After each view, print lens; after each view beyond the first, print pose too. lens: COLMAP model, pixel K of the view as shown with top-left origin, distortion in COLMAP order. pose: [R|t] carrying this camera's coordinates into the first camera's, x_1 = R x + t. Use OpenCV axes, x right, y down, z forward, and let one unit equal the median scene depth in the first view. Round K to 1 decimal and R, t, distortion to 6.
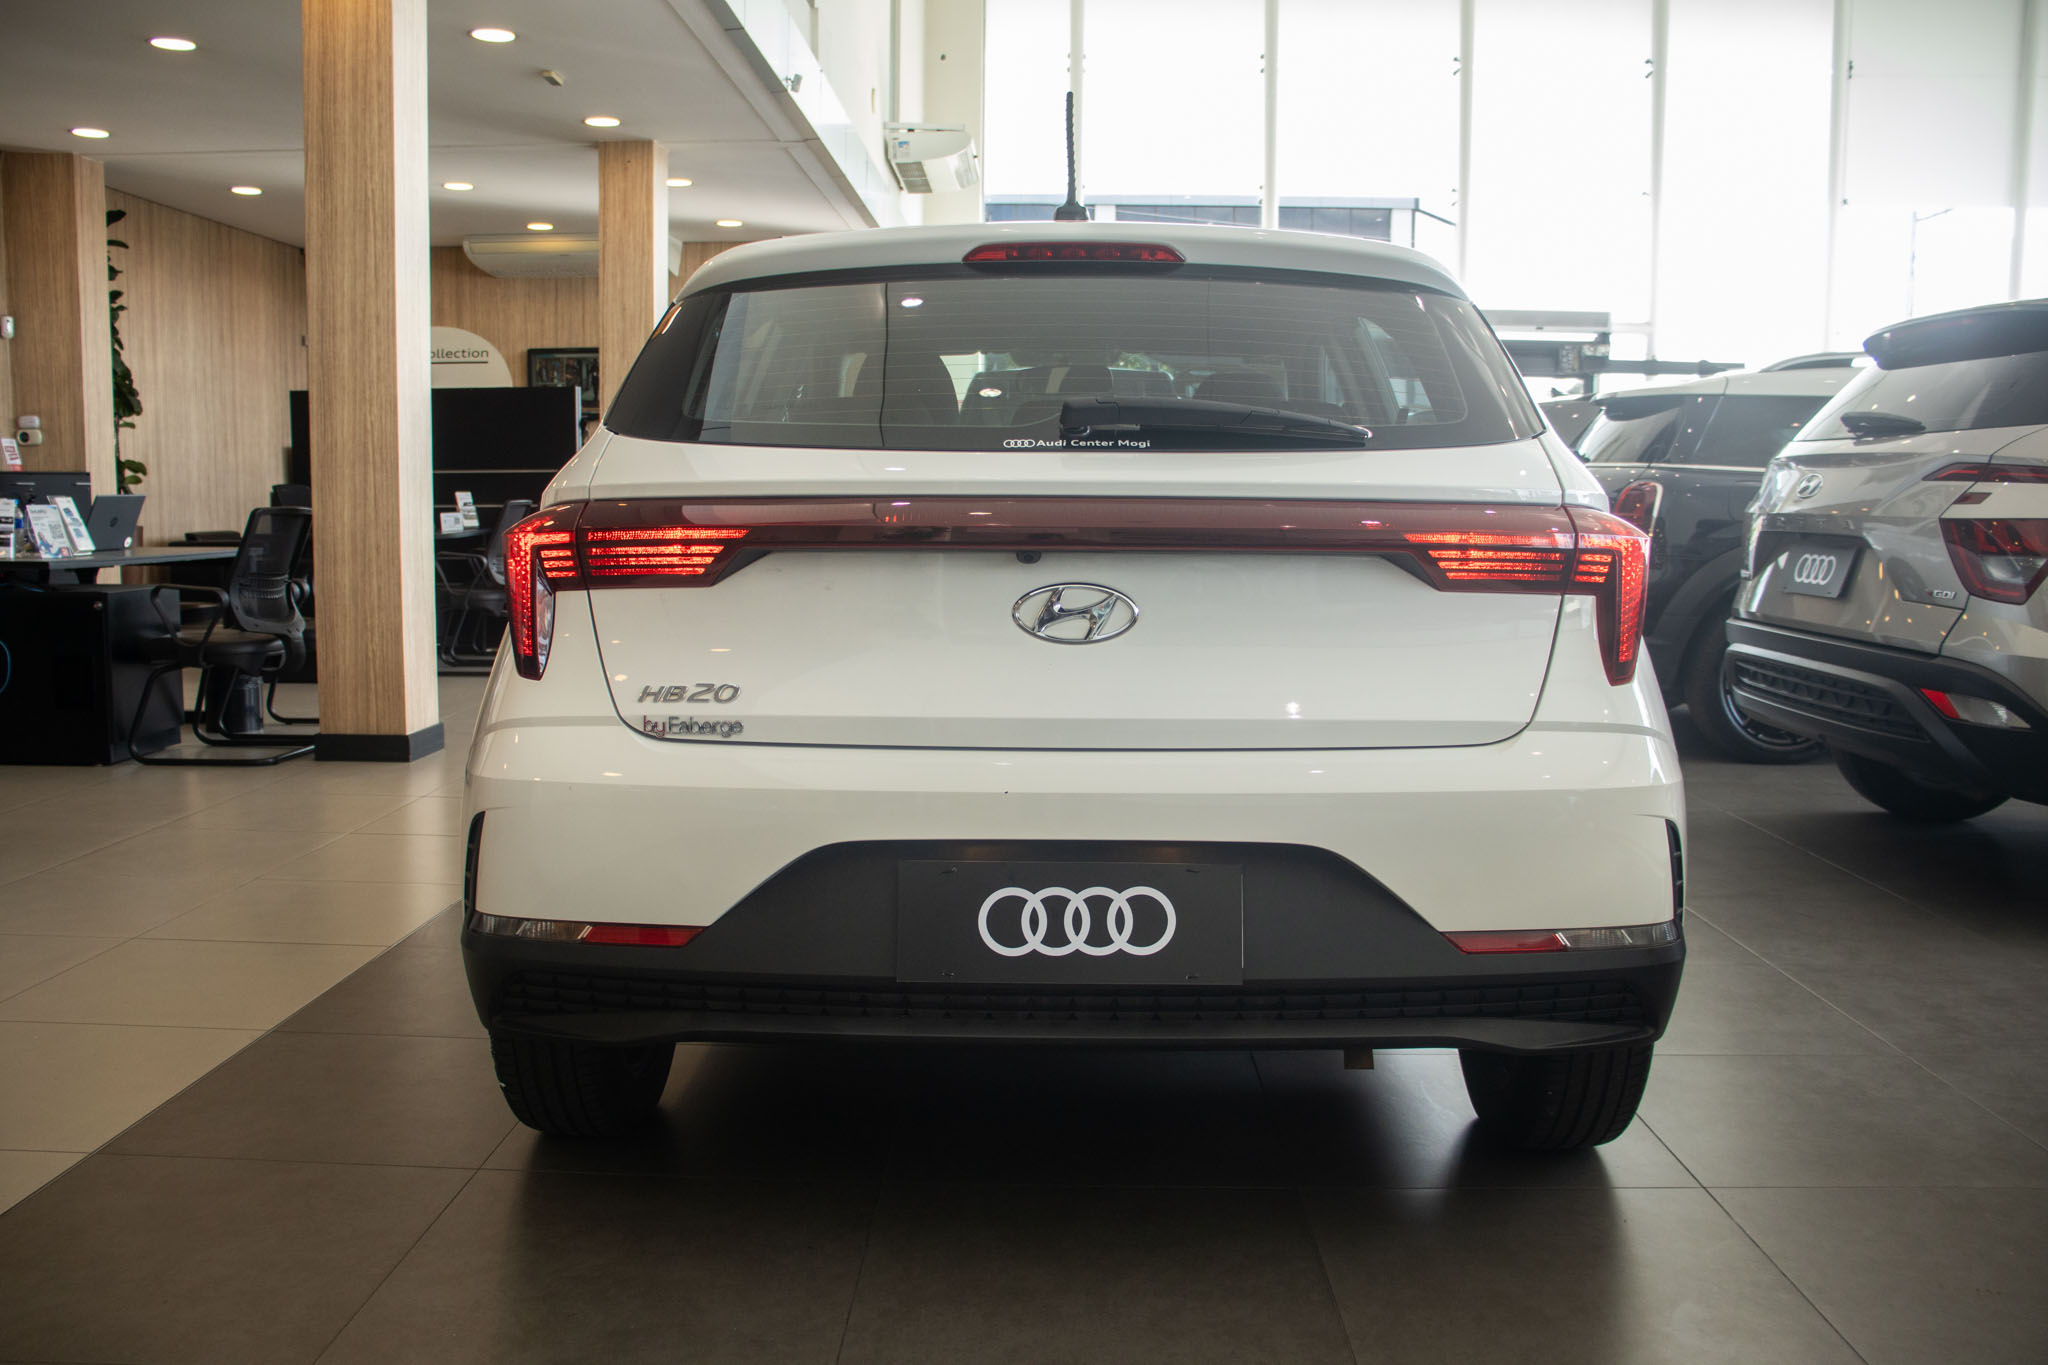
lens RADIAL K [[1790.2, 0, 1022.9], [0, 1790.2, 703.4], [0, 0, 1]] dist [-0.258948, 0.361806]
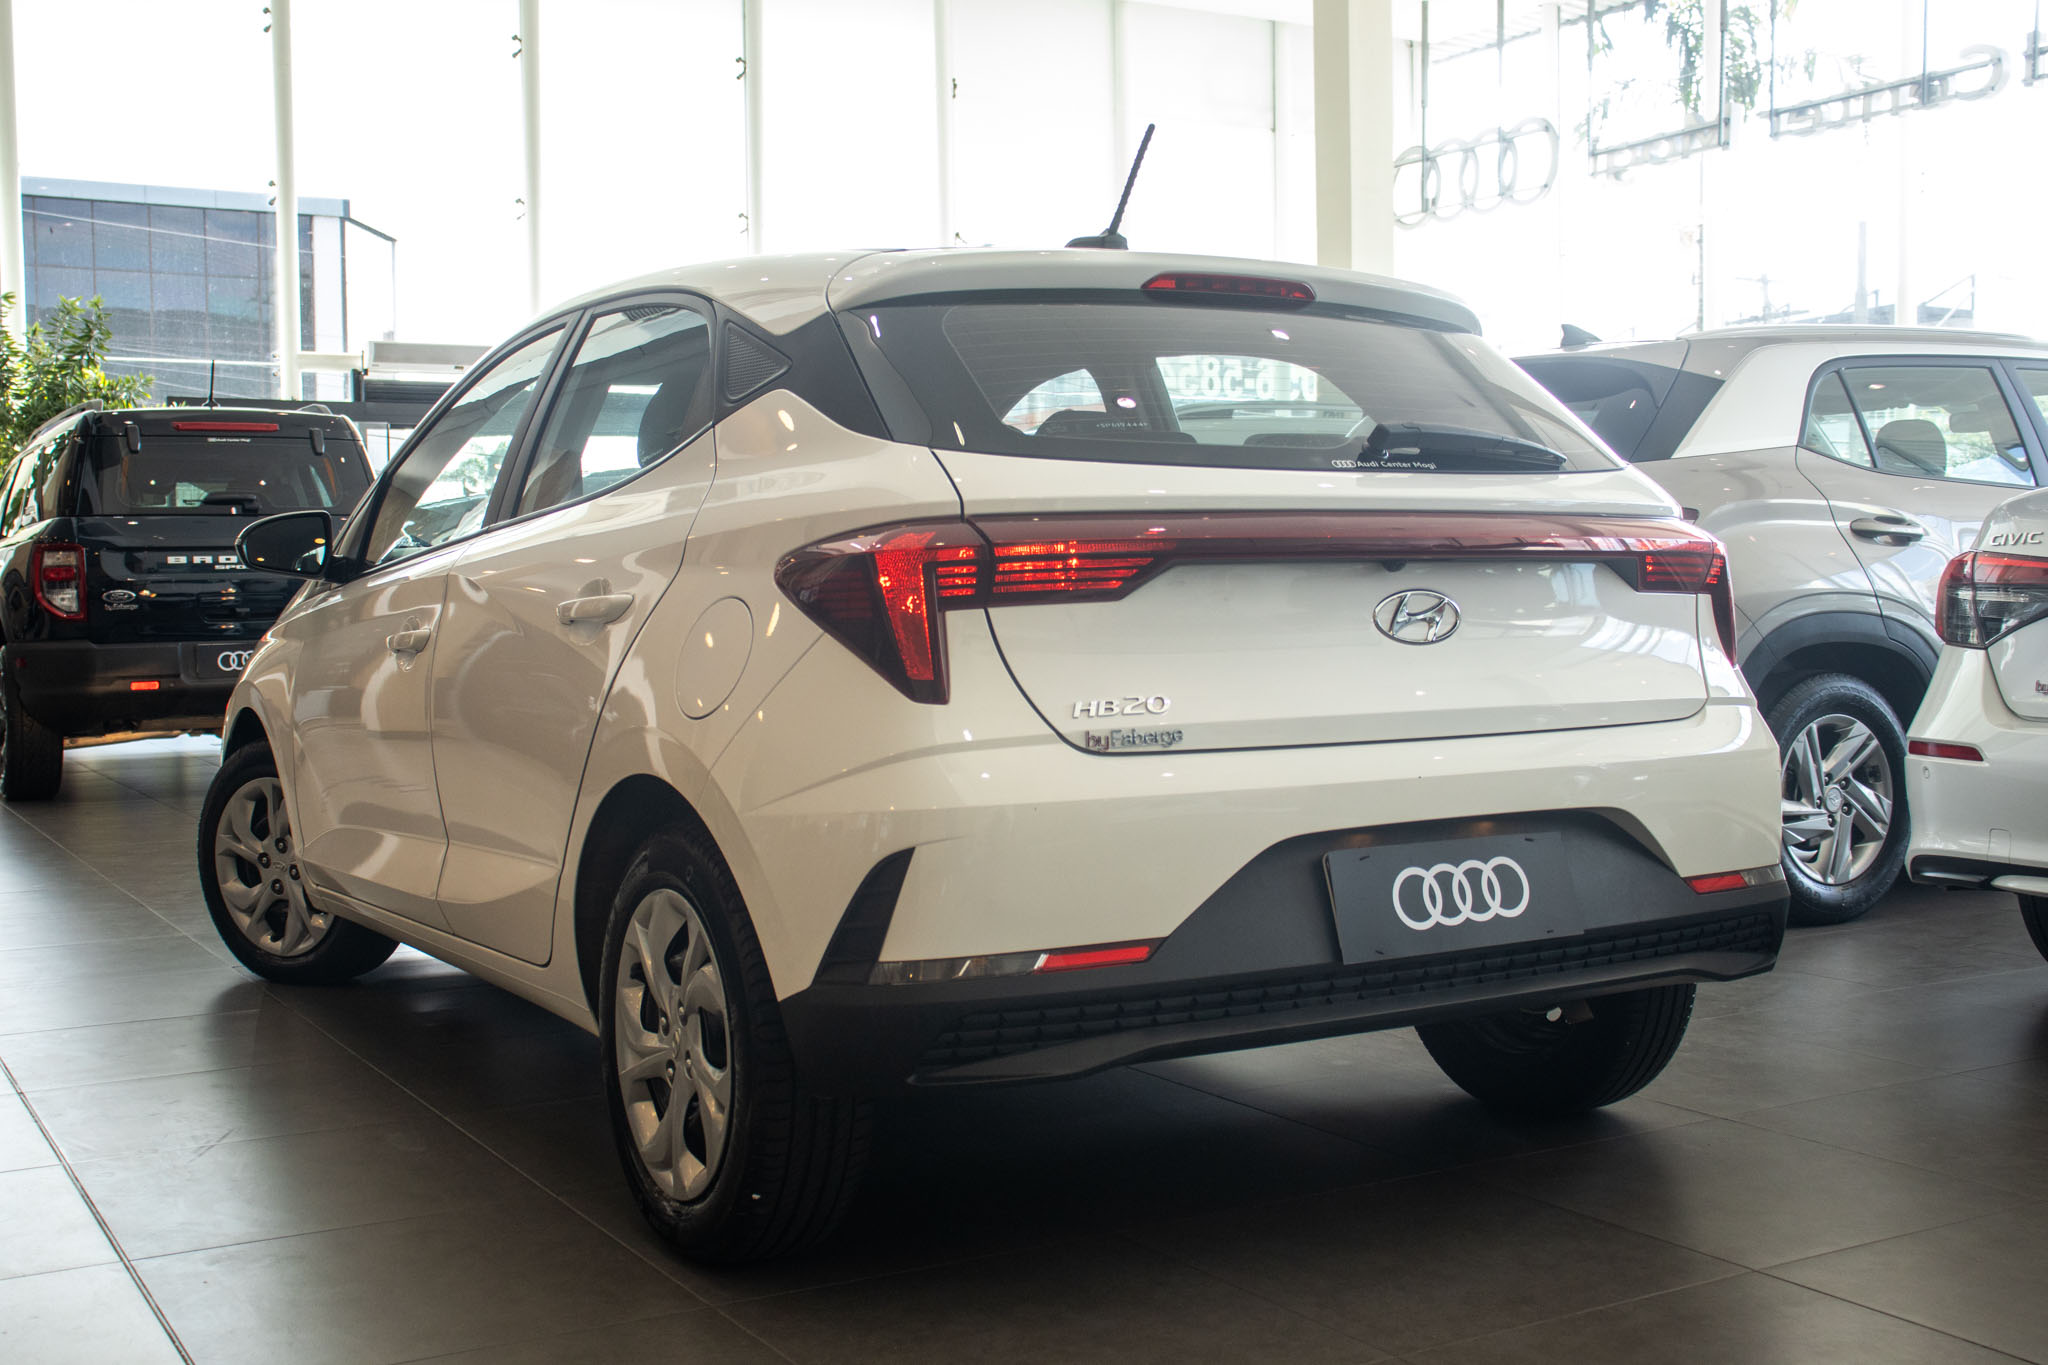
lens RADIAL K [[2291.4, 0, 1035.8], [0, 2291.4, 682.9], [0, 0, 1]] dist [-0.160210, 0.785694]
pose [[0.845461, -0.039380, 0.532583, -0.915933], [0.080530, 0.995275, -0.054248, 0.047149], [-0.527930, 0.088753, 0.844638, -0.062408]]
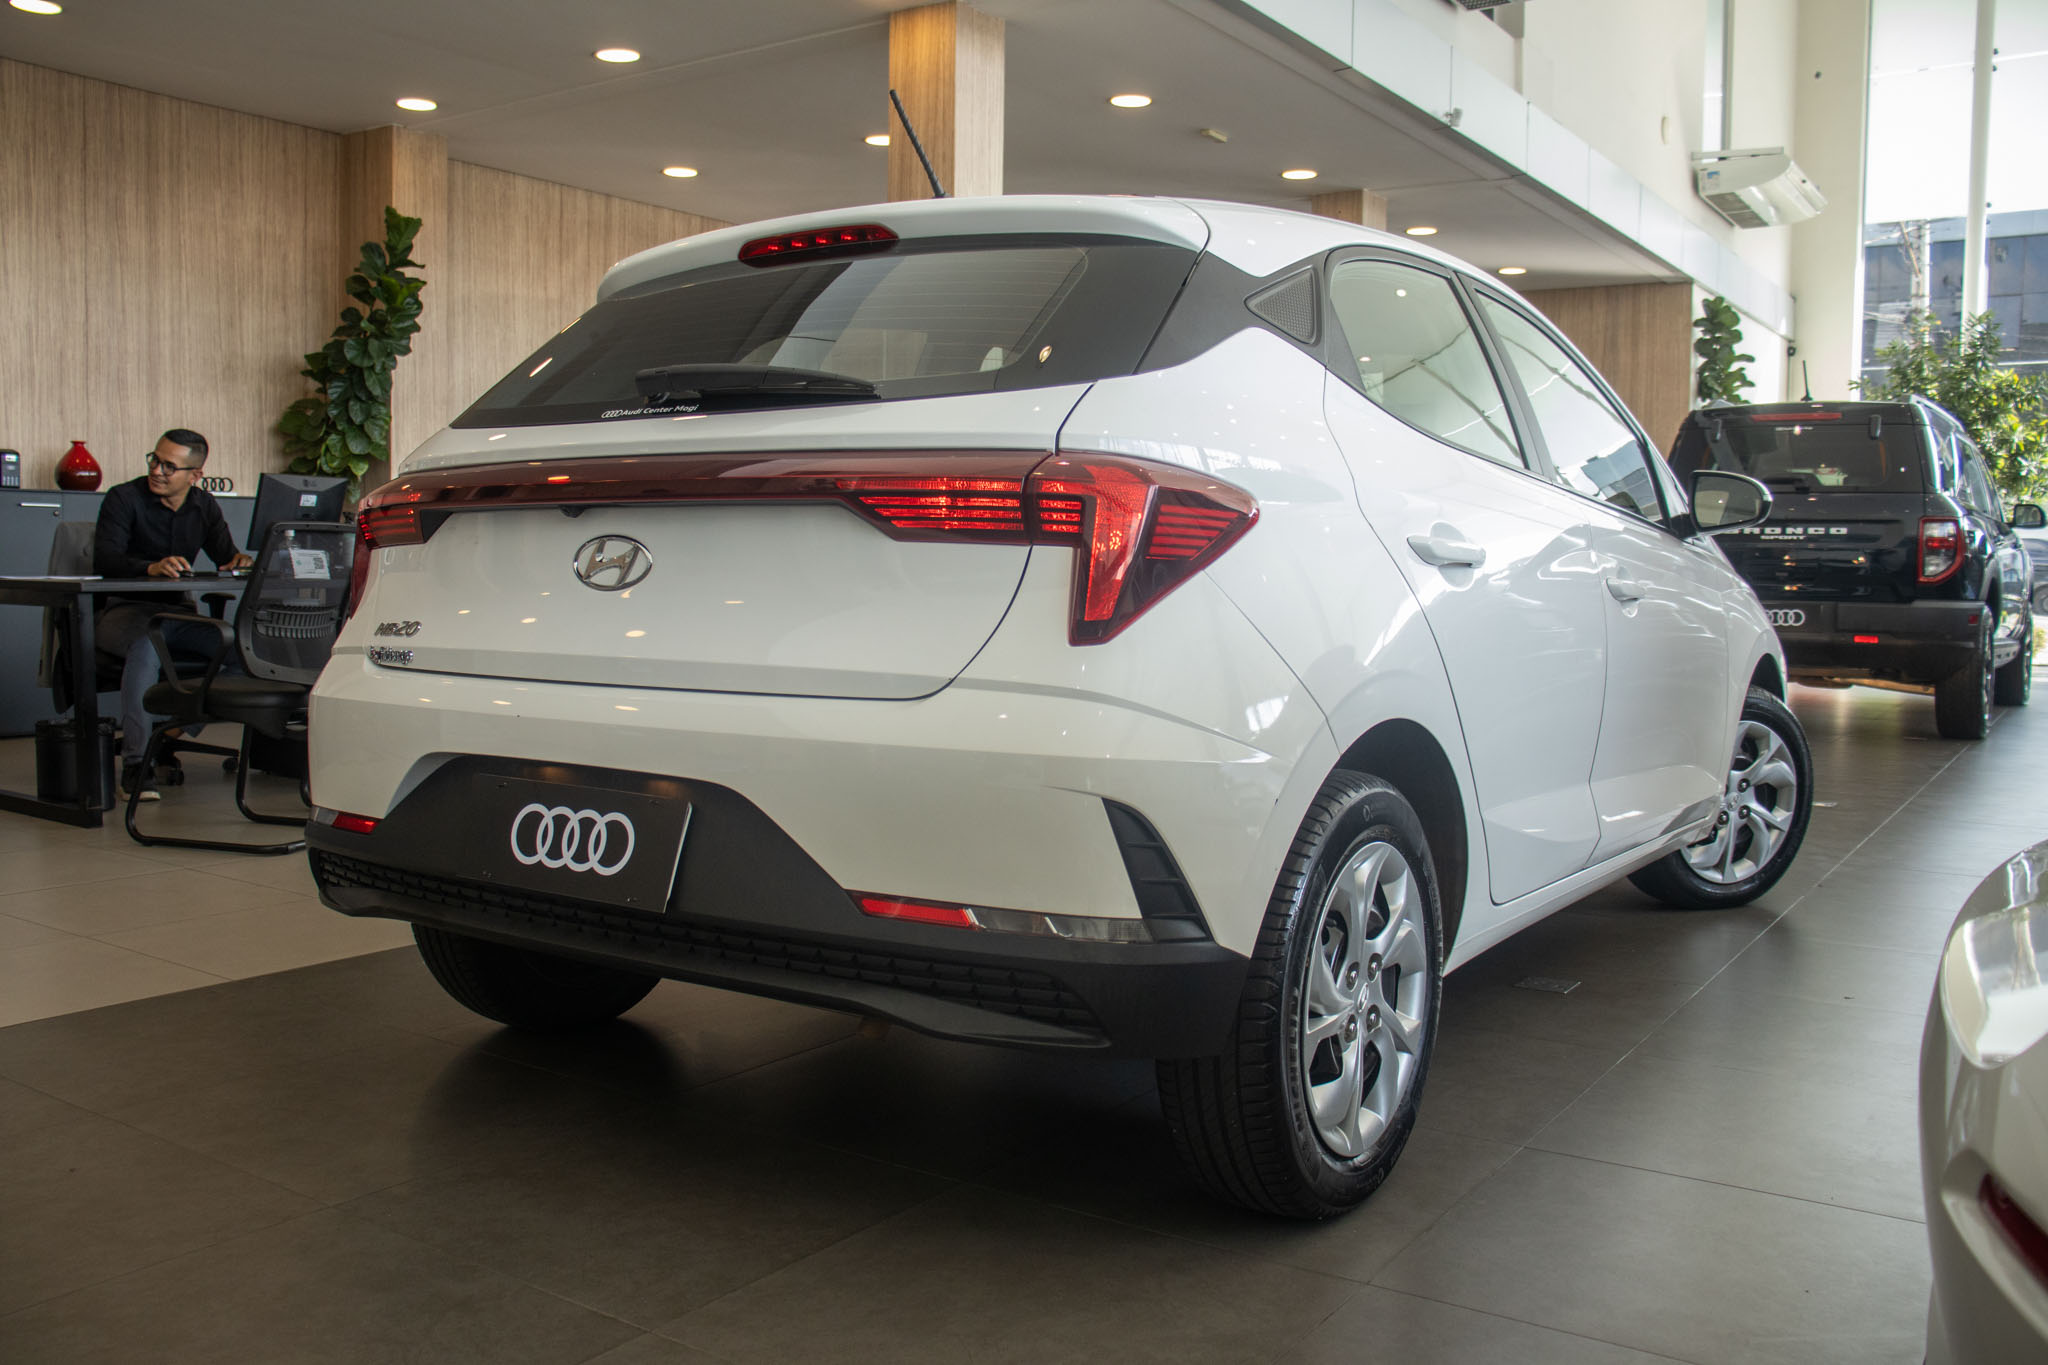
lens RADIAL K [[1810.3, 0, 1024.0], [0, 1810.3, 682.5], [0, 0, 1]] dist [-0.236083, 0.493236]
pose [[0.842182, 0.041216, -0.537616, 0.833502], [-0.070441, 0.996939, -0.033917, 0.042521], [0.534572, 0.066434, 0.842508, 0.209546]]
